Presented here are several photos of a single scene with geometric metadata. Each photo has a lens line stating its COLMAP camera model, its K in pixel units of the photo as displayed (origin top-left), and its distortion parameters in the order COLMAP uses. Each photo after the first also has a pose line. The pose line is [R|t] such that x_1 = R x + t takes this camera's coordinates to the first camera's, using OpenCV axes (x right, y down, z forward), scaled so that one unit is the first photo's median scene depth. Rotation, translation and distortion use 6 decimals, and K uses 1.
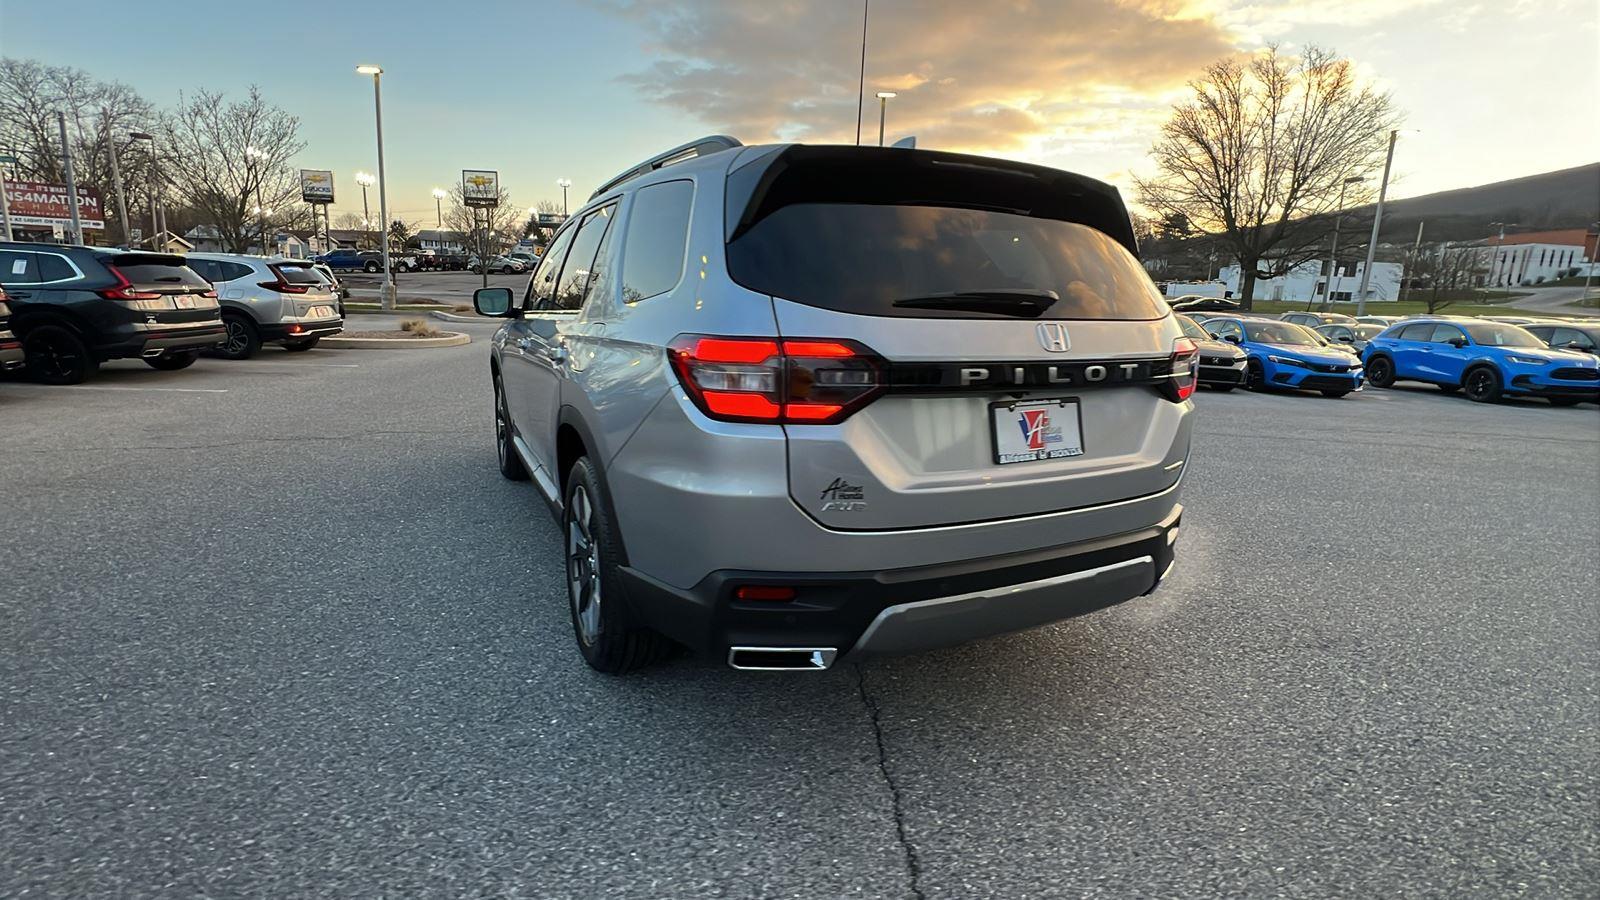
lens RADIAL K [[723.9, 0, 799.5], [0, 723.9, 447.0], [0, 0, 1]] dist [-0.000023, 0.000187]
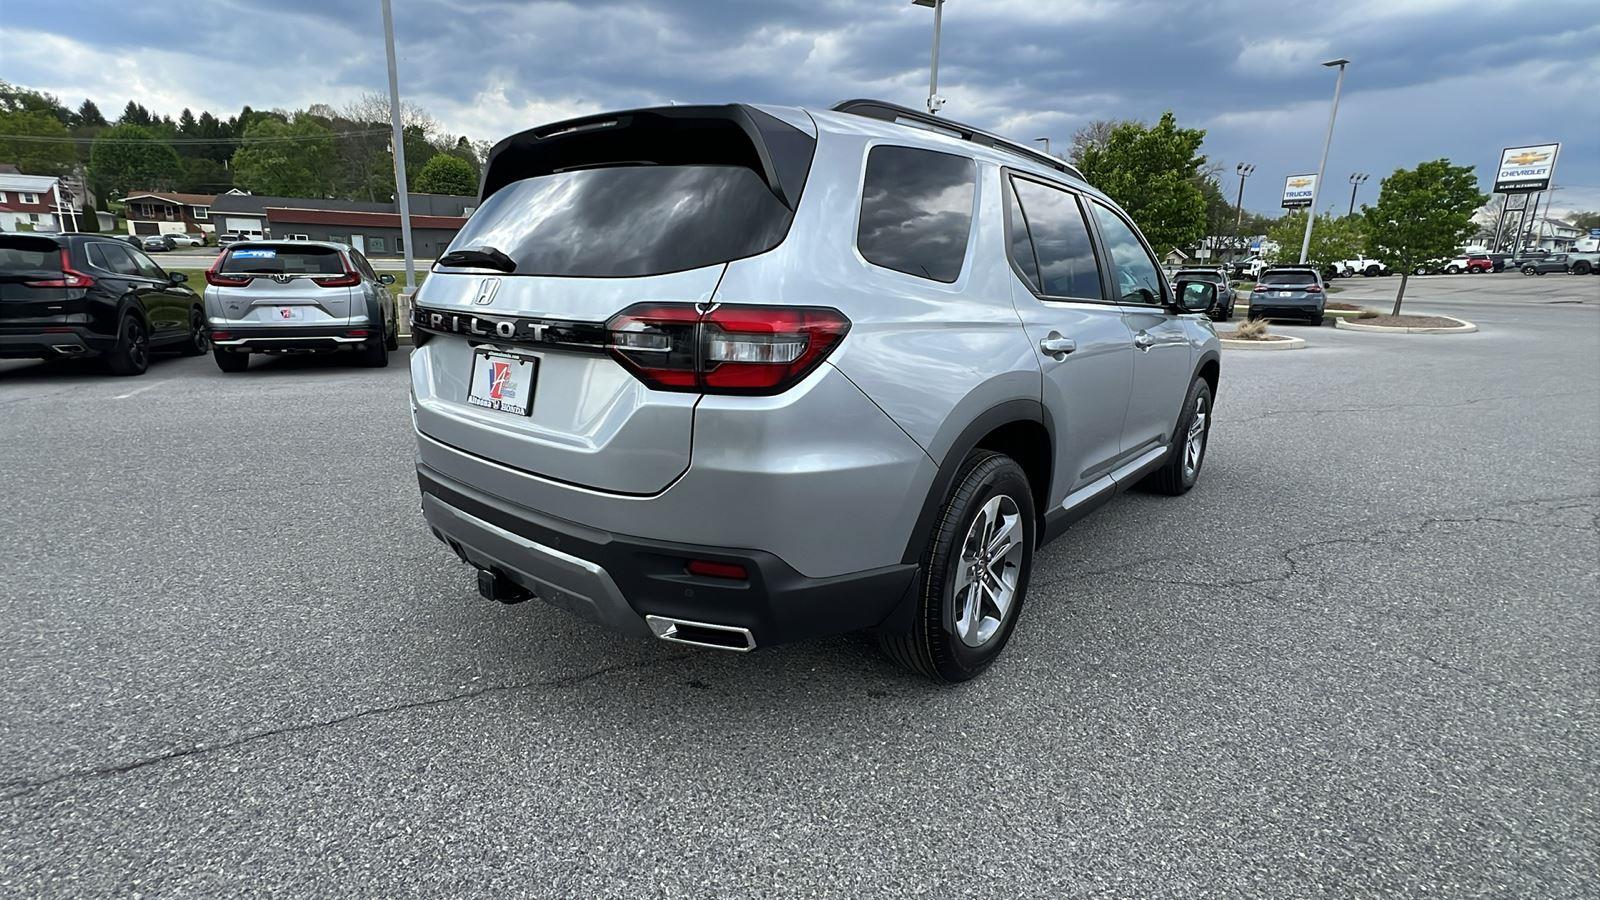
lens RADIAL K [[723.9, 0, 799.5], [0, 723.9, 447.0], [0, 0, 1]] dist [-0.000023, 0.000187]
pose [[0.415220, 0.189737, -0.889715, 1.457978], [-0.197059, 0.973547, 0.115650, -0.137762], [0.888122, 0.127306, 0.441626, 0.935133]]
